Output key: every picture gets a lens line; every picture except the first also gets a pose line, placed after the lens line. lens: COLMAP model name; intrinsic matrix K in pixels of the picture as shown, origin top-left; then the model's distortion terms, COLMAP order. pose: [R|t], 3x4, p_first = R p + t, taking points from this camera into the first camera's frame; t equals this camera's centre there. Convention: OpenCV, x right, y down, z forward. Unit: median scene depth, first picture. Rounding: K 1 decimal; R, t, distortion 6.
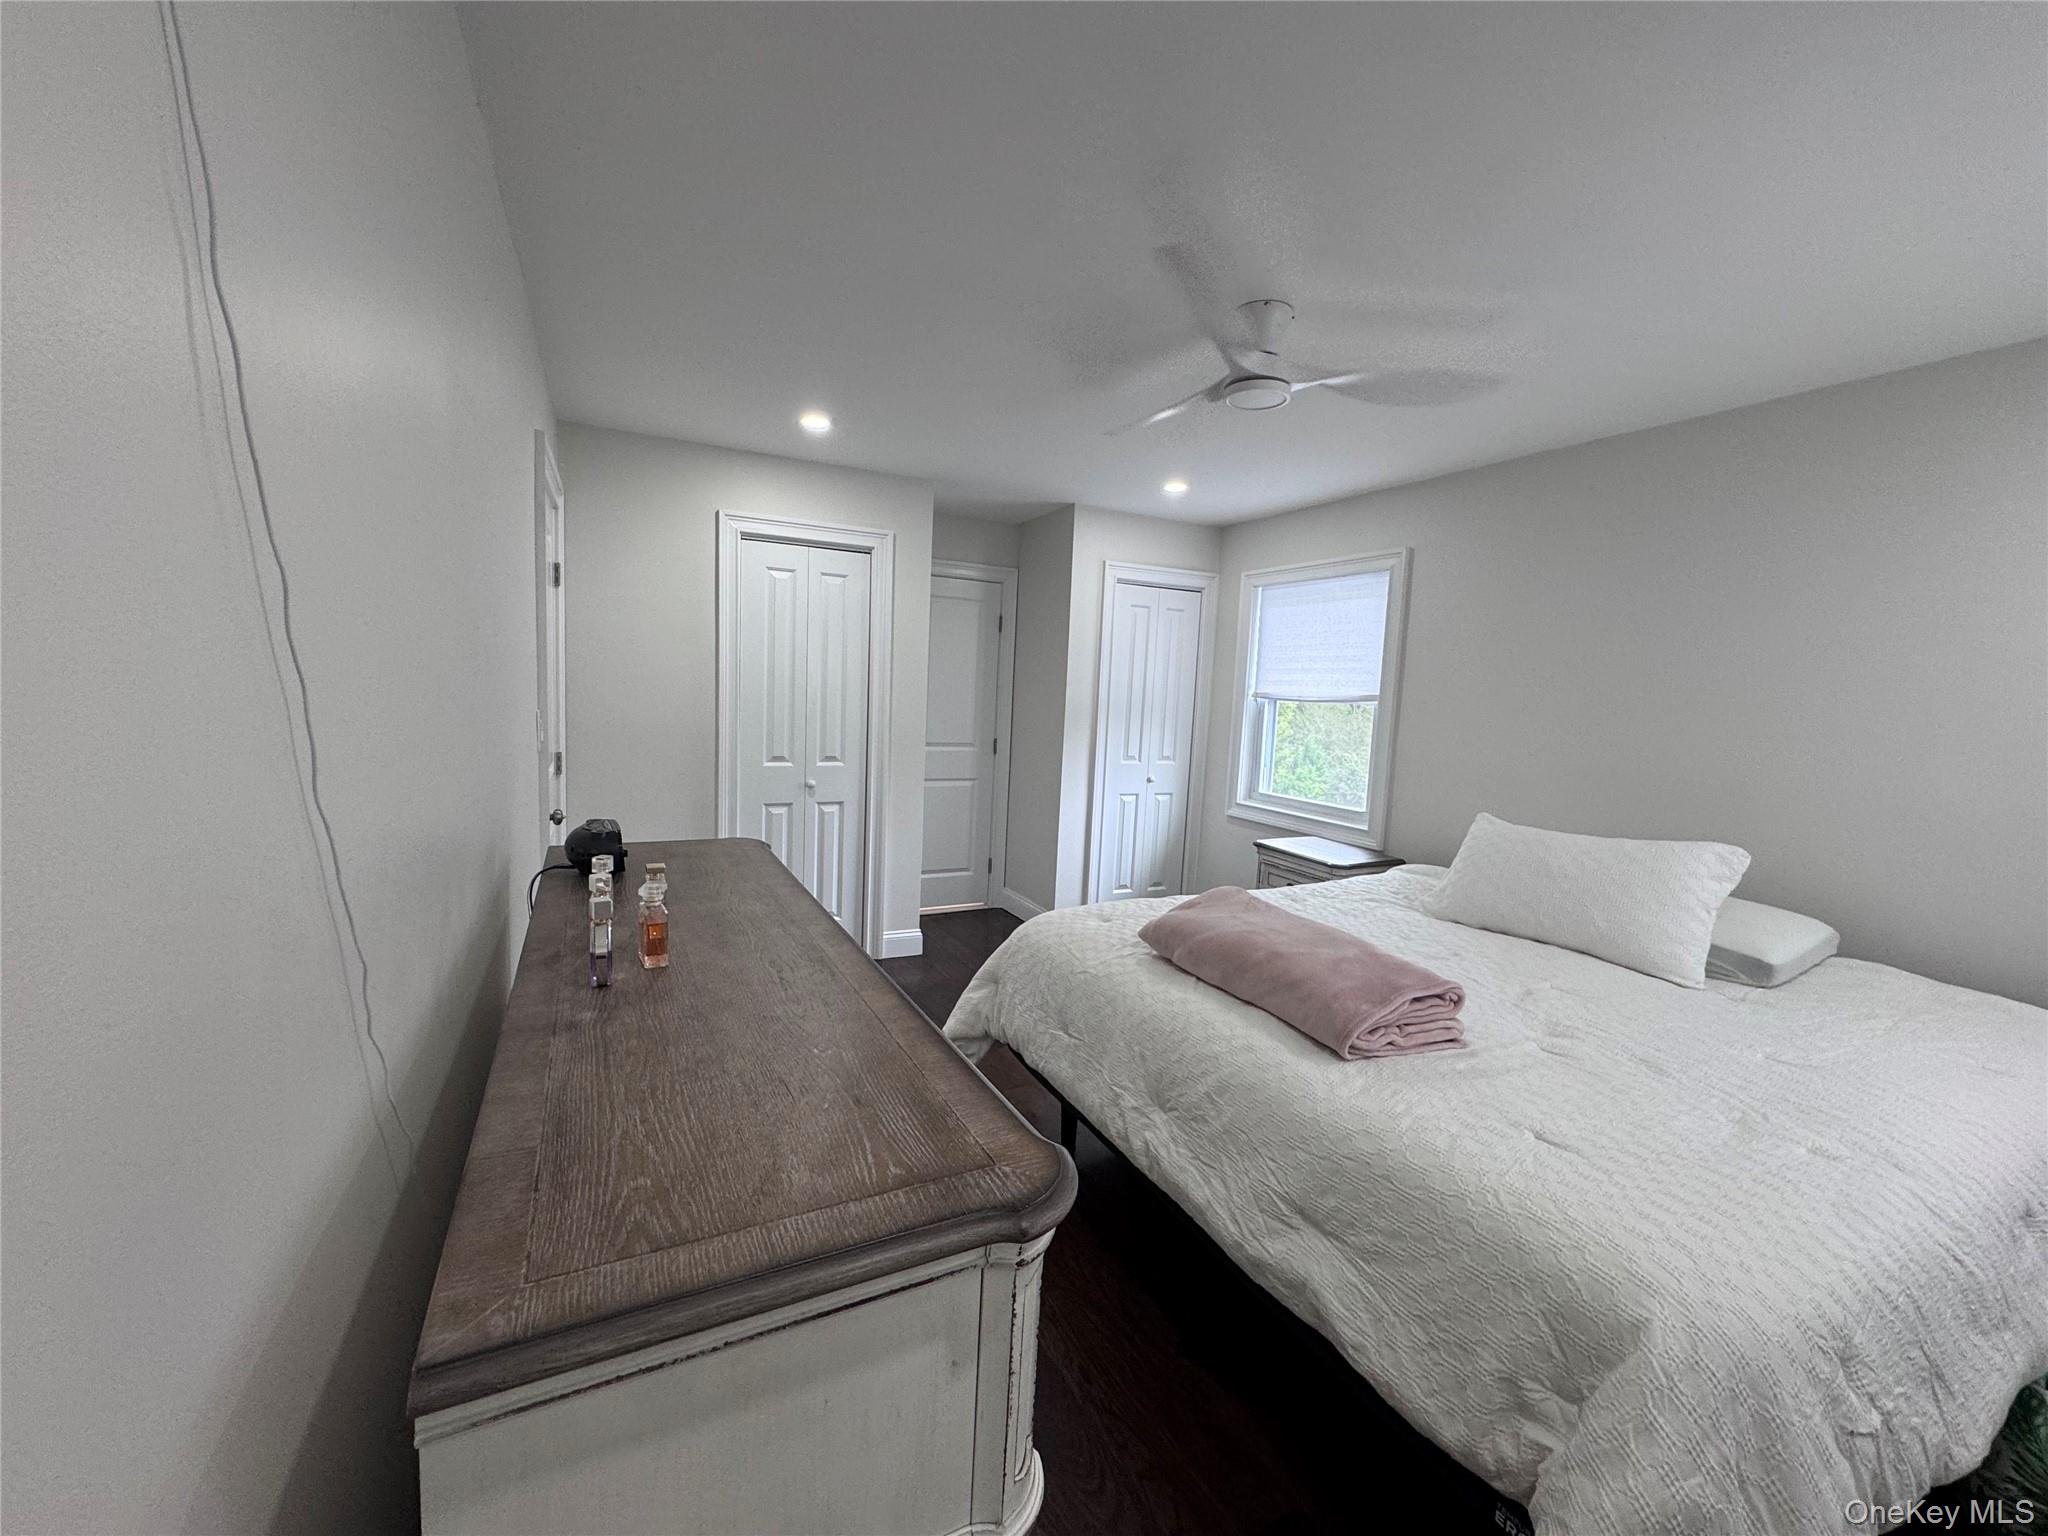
lens RADIAL K [[813.1, 0, 1023.0], [0, 813.1, 766.6], [0, 0, 1]] dist [-0.003268, -0.000192]
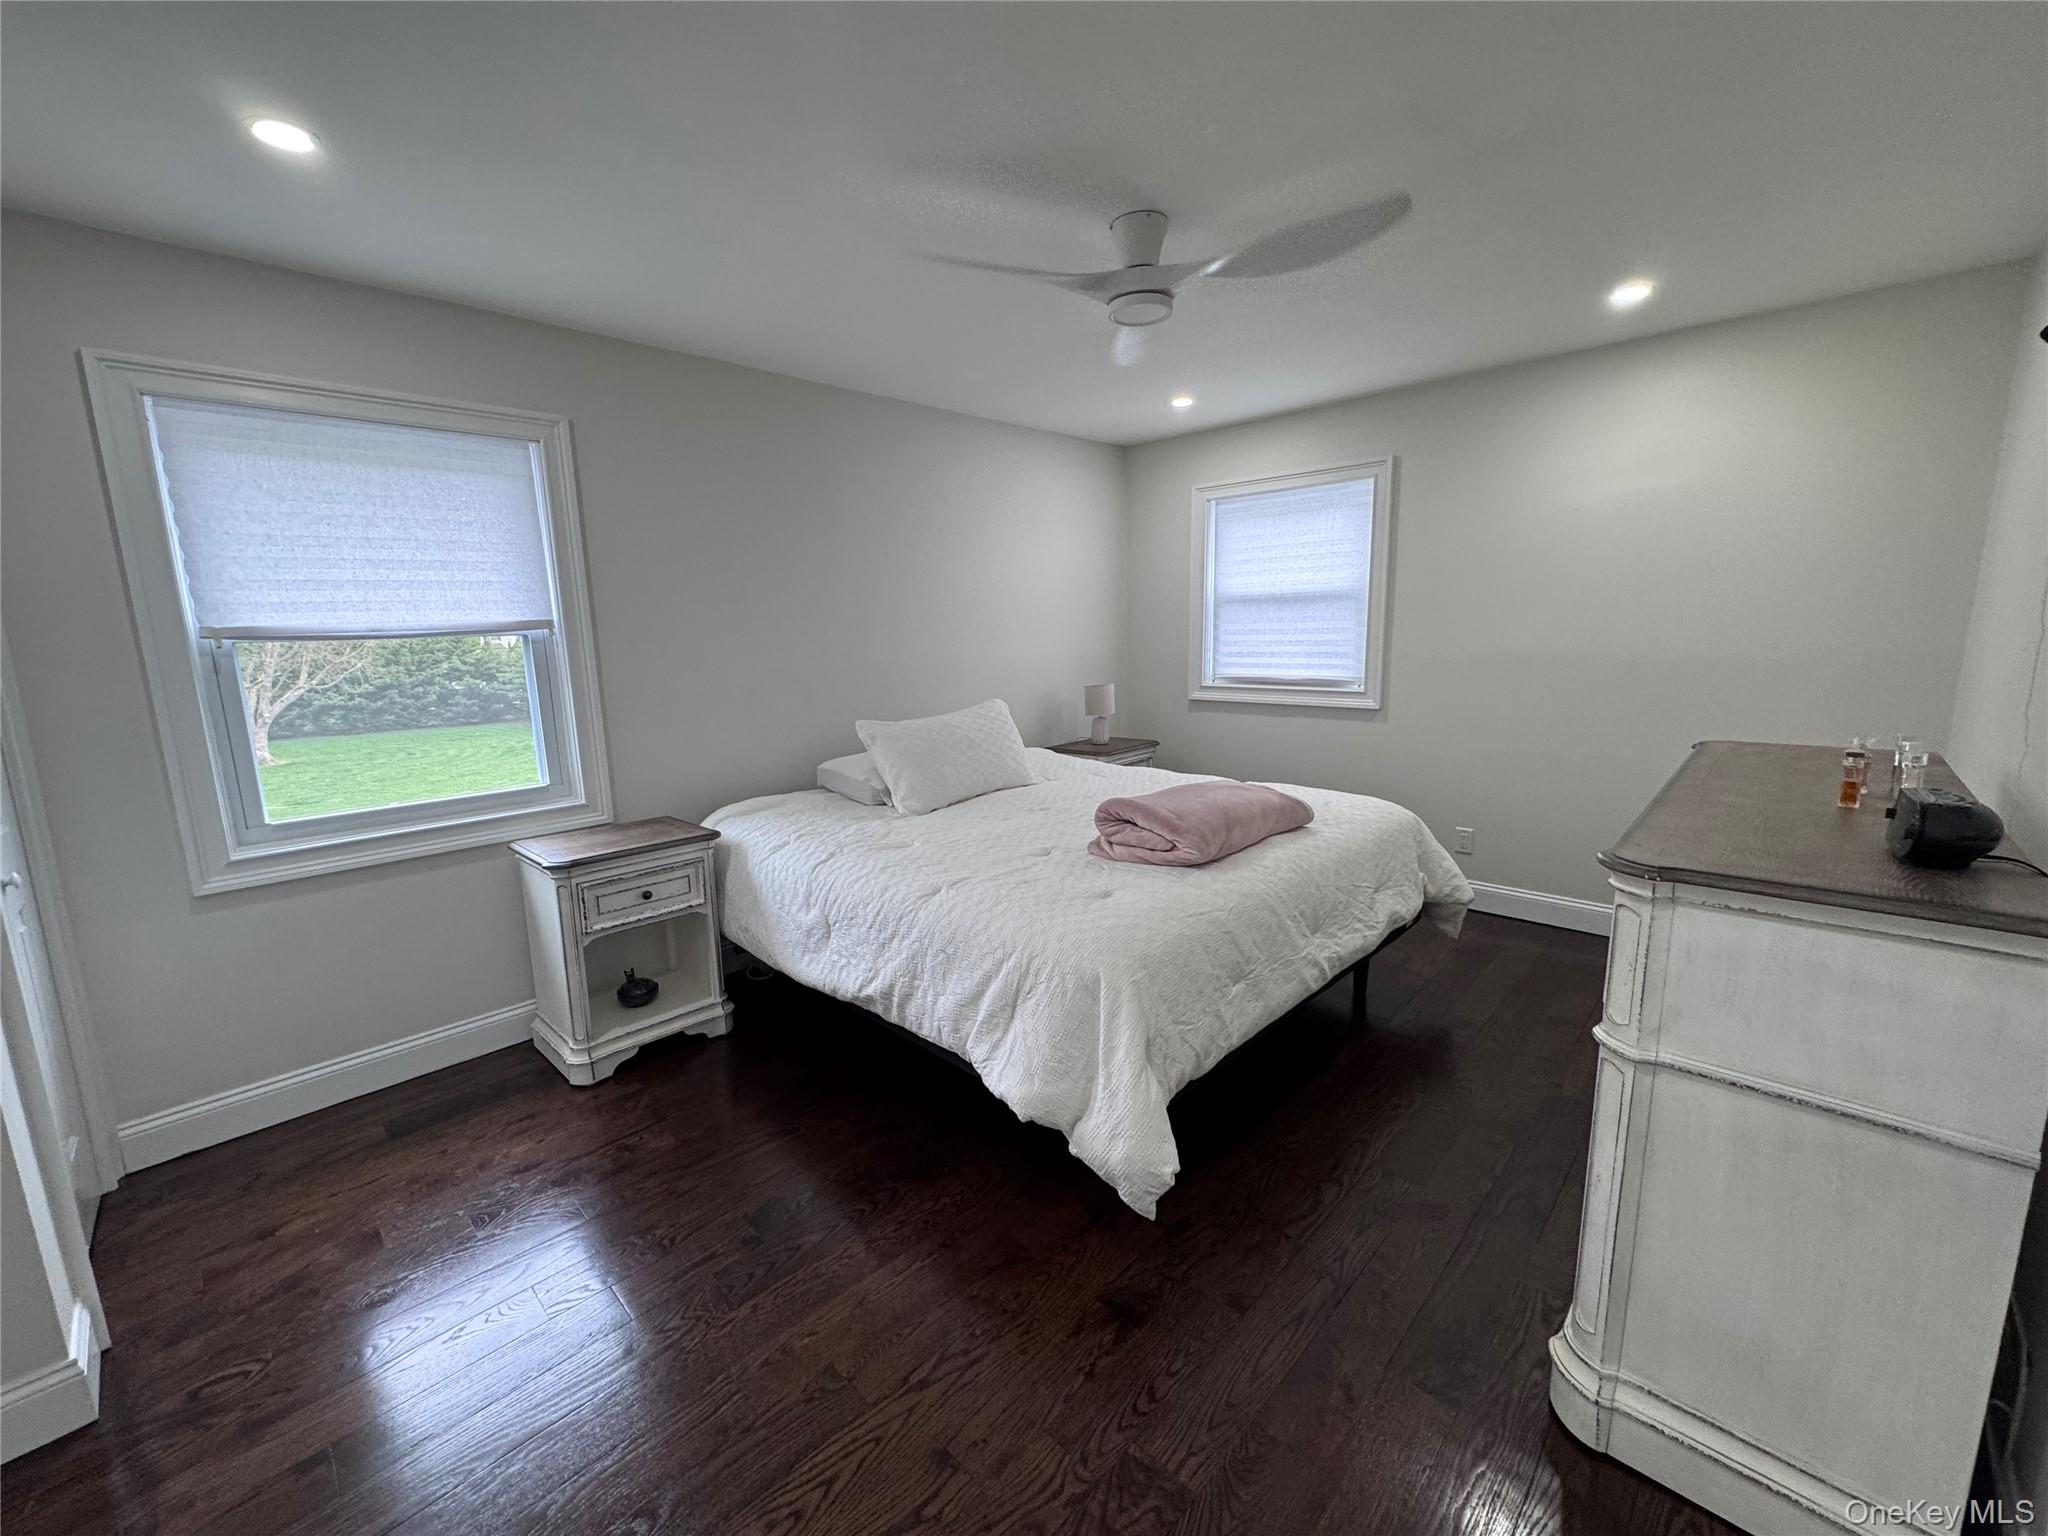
lens RADIAL K [[813.1, 0, 1023.0], [0, 813.1, 766.6], [0, 0, 1]] dist [-0.003268, -0.000192]
pose [[-0.308438, -0.193077, 0.931444, -0.590881], [0.115803, 0.964280, 0.238230, -0.129826], [-0.944169, 0.181343, -0.275062, 1.278431]]
